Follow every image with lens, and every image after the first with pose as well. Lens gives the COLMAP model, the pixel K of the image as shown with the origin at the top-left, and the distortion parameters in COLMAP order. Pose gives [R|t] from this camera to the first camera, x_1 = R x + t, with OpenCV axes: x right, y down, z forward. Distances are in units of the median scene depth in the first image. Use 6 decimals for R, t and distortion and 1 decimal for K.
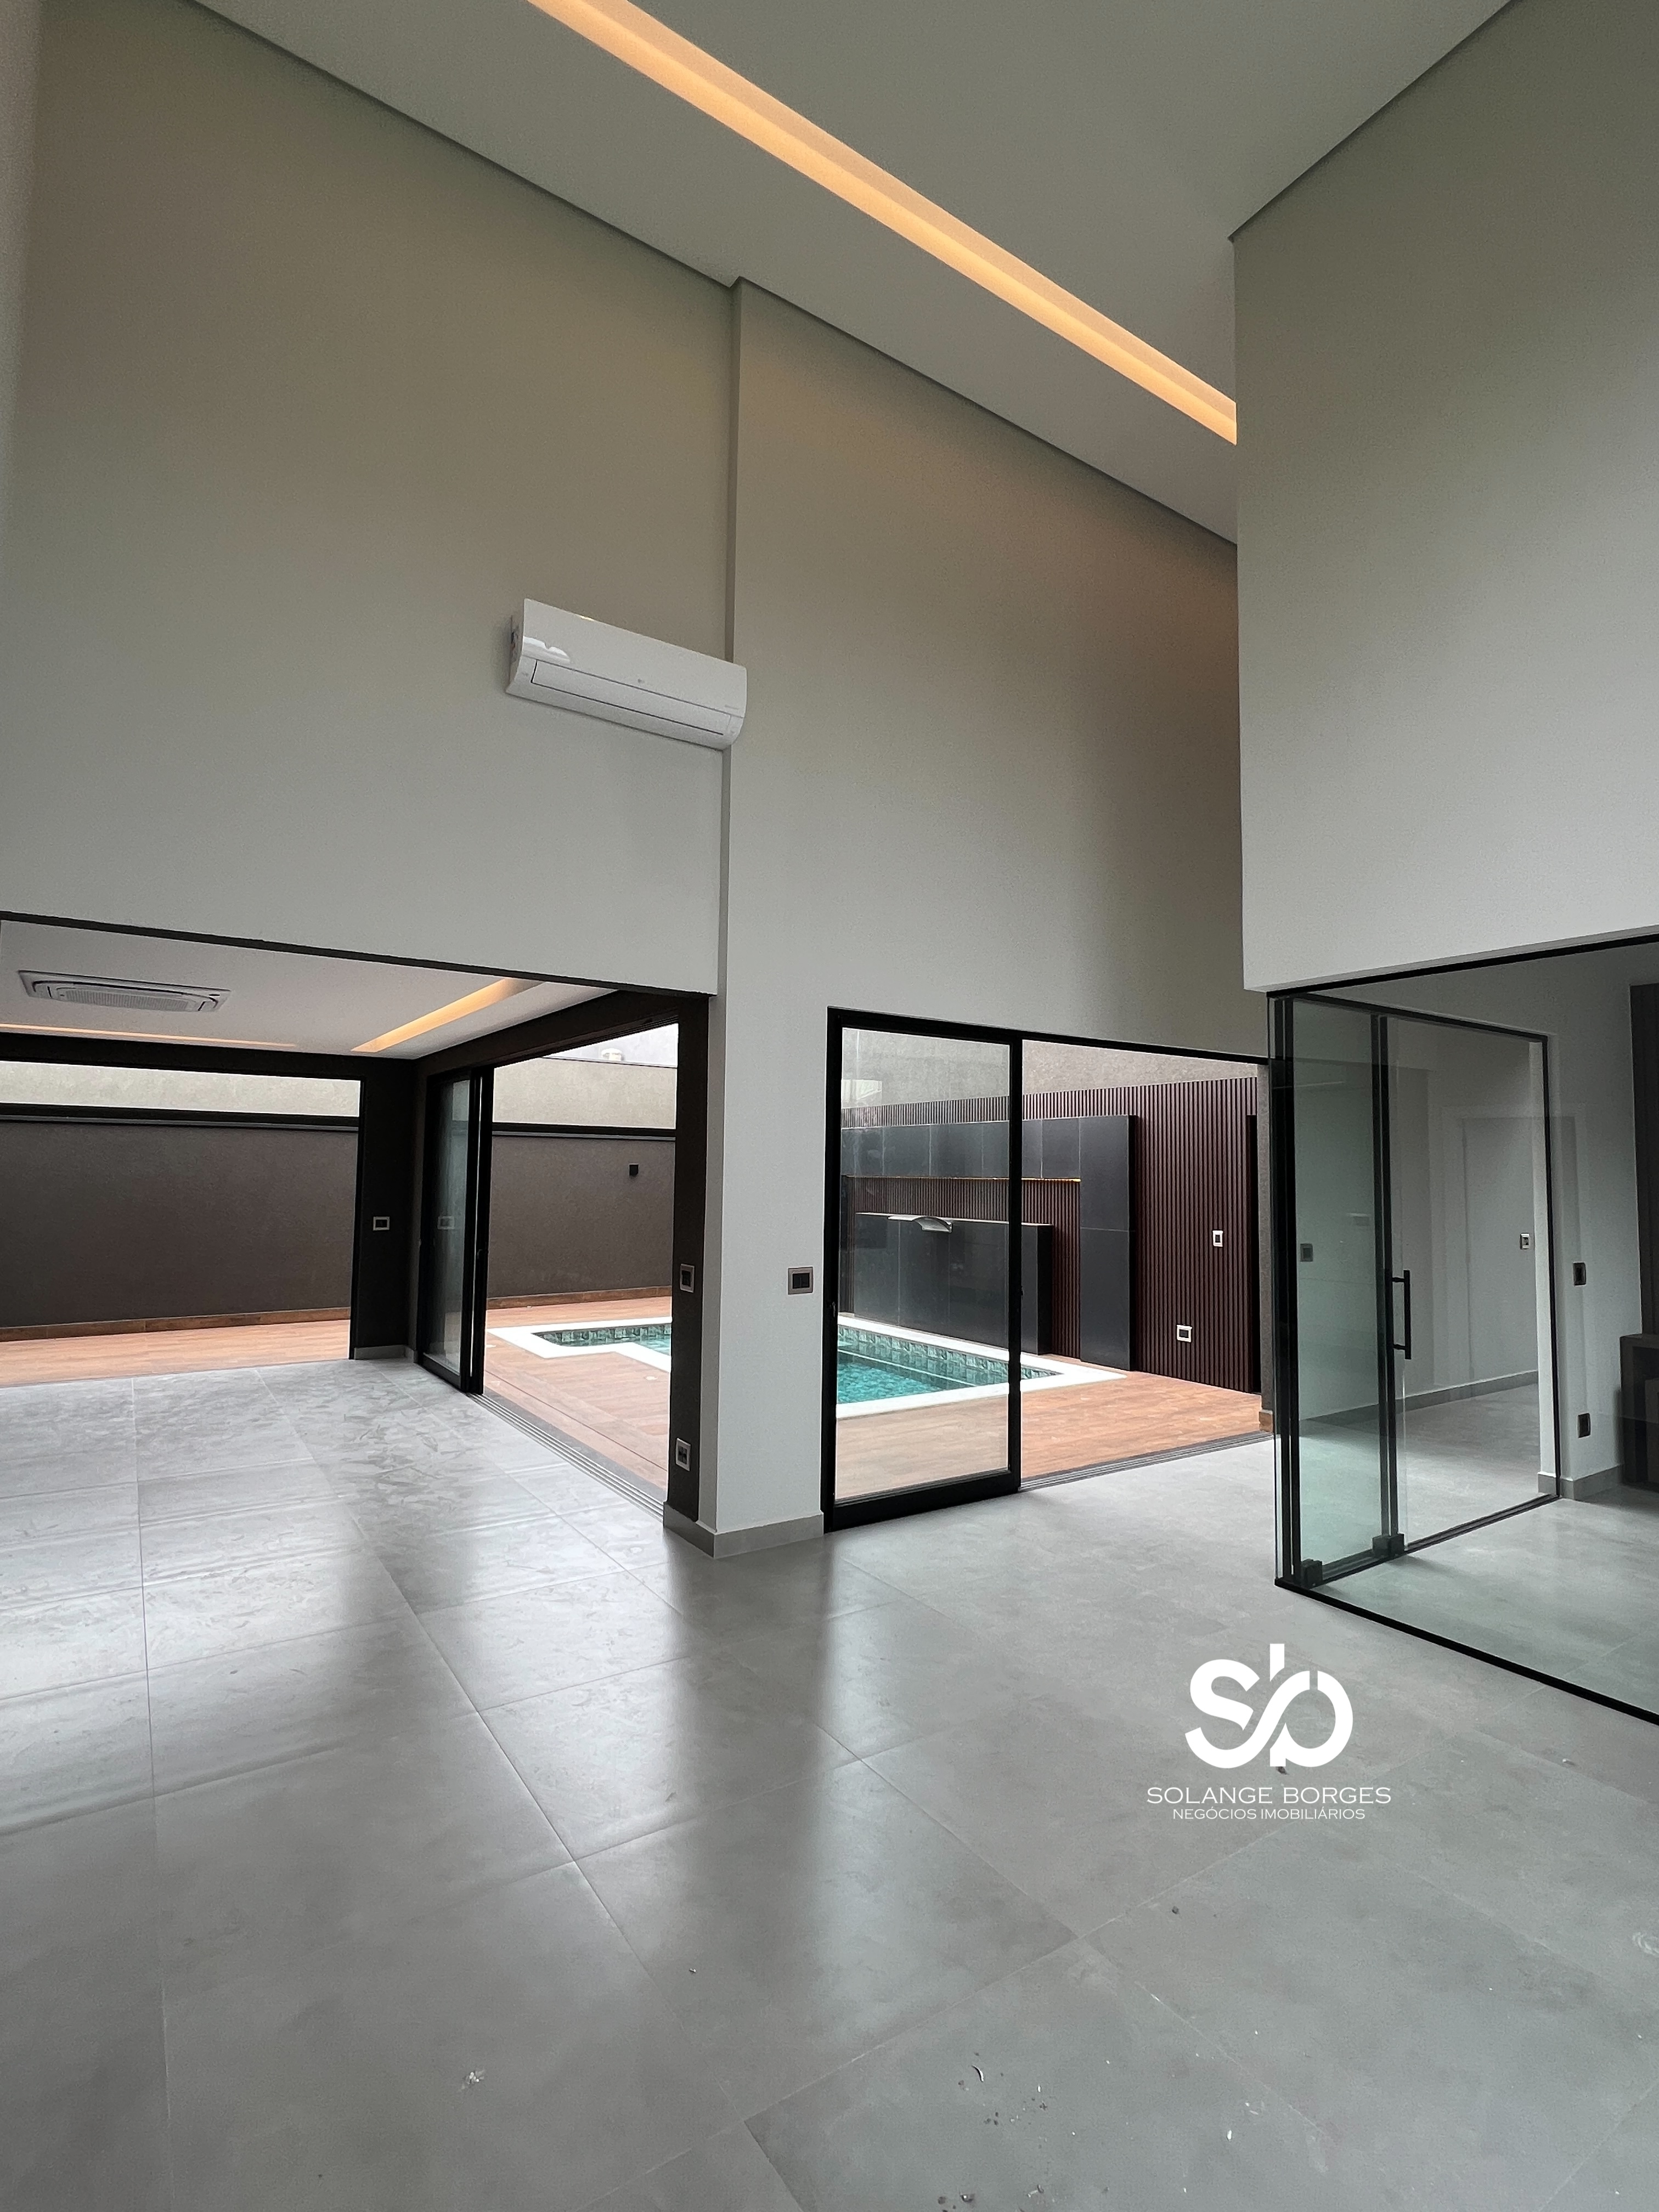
lens RADIAL K [[1065.4, 0, 829.5], [0, 1065.4, 1106.0], [0, 0, 1]] dist [-0.004272, -0.000165]
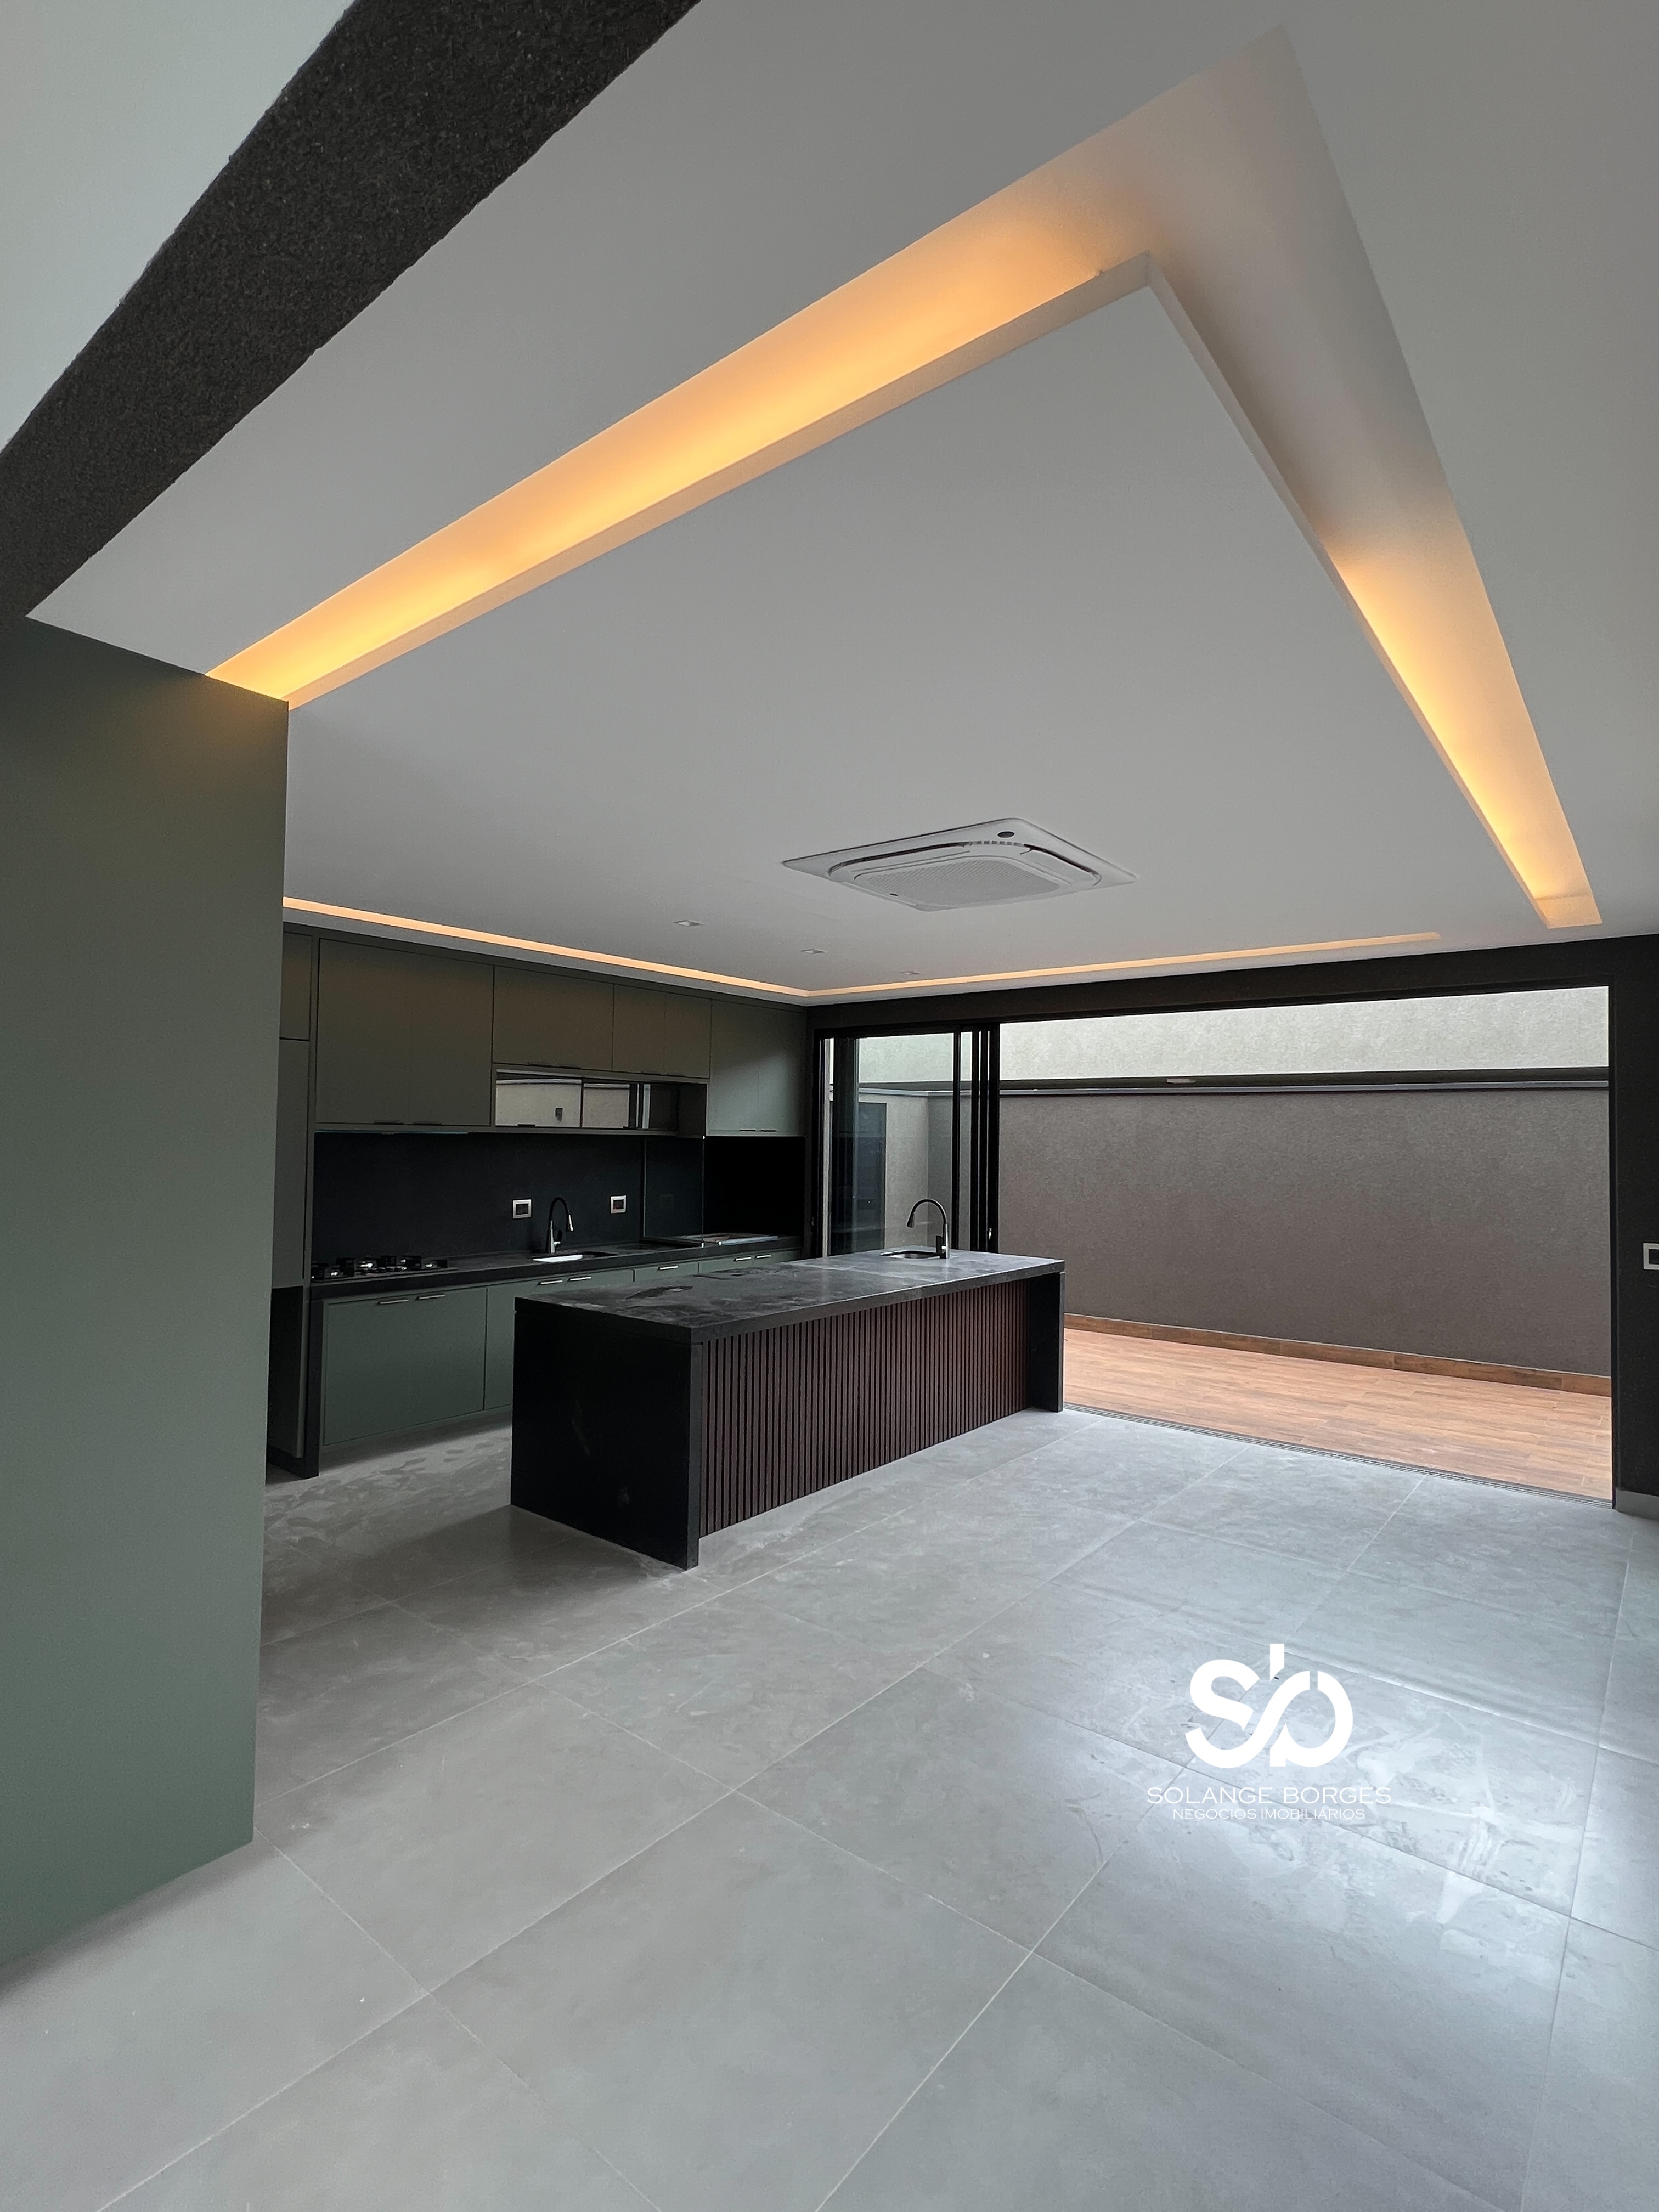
lens RADIAL K [[1065.4, 0, 829.5], [0, 1065.4, 1106.0], [0, 0, 1]] dist [-0.004272, -0.000165]
pose [[0.303566, -0.036971, -0.952093, -0.074812], [0.053256, 0.998343, -0.021787, 0.040042], [0.951321, -0.044091, 0.305032, 0.687691]]
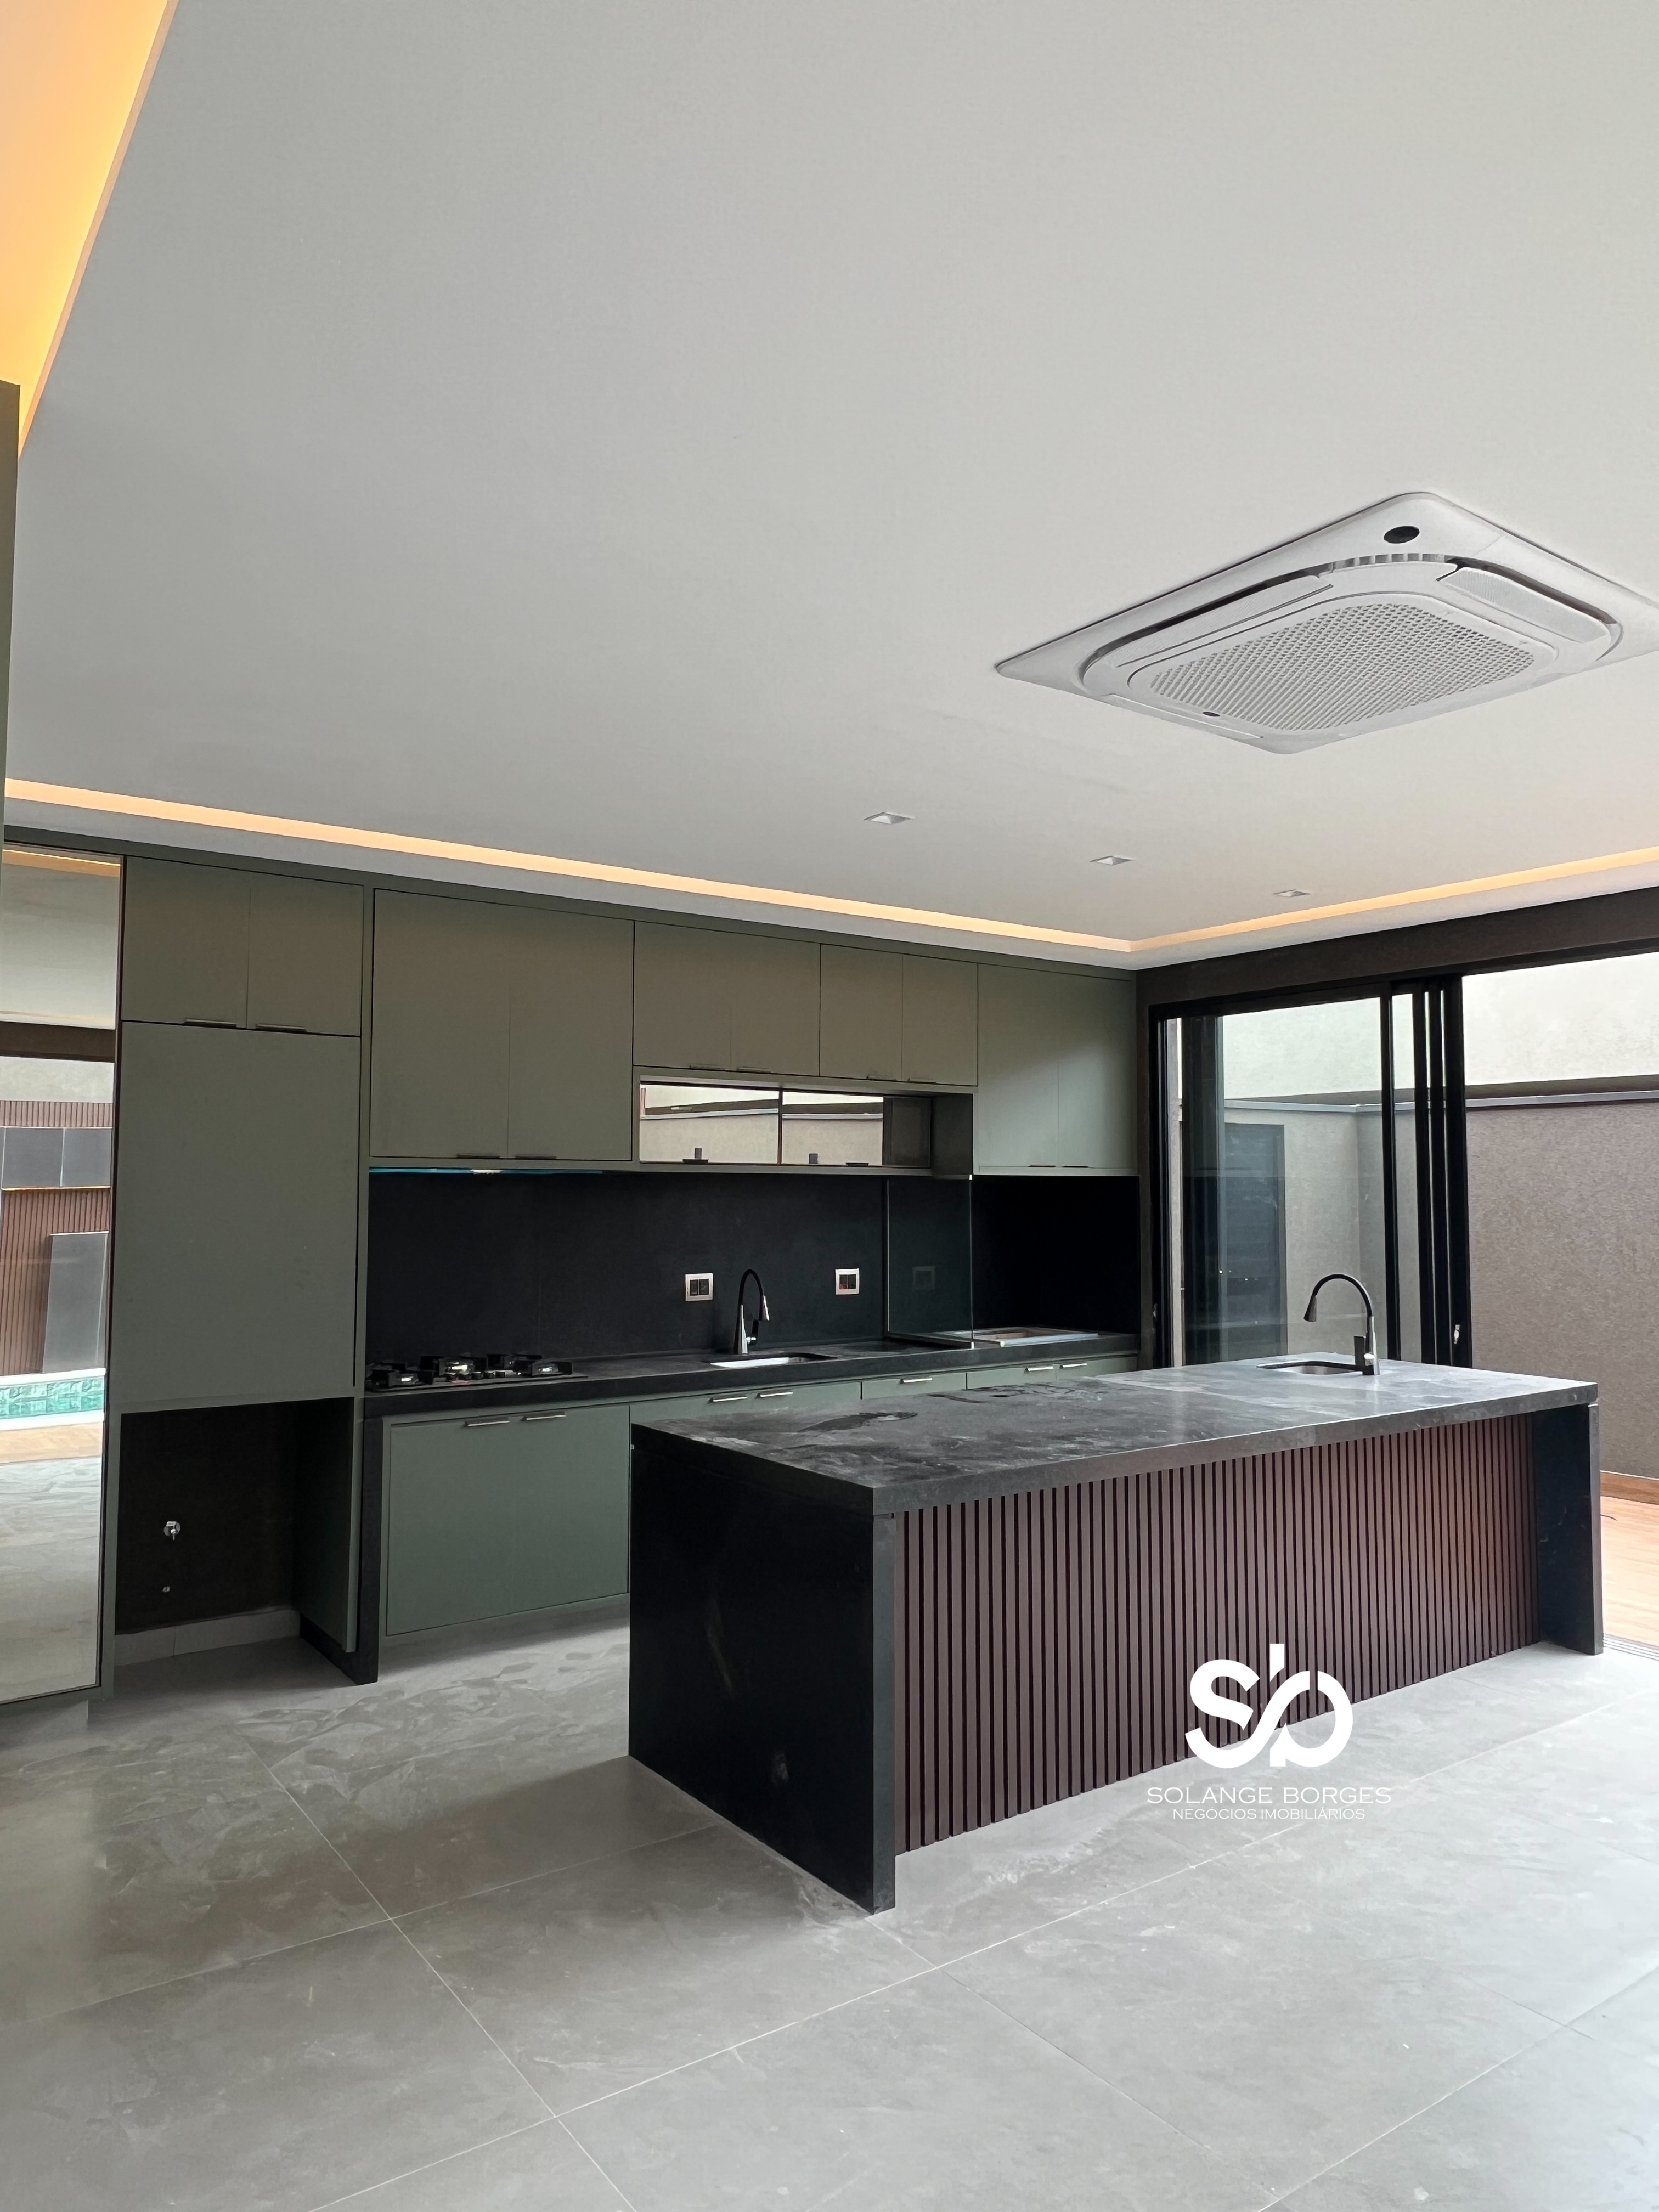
lens RADIAL K [[1462.3, 0, 825.7], [0, 1462.3, 1100.1], [0, 0, 1]] dist [-0.003166, 0.001550]
pose [[0.031303, -0.077198, -0.996524, -0.201090], [0.064975, 0.995061, -0.075044, 0.057923], [0.997396, -0.062400, 0.036164, 0.774700]]
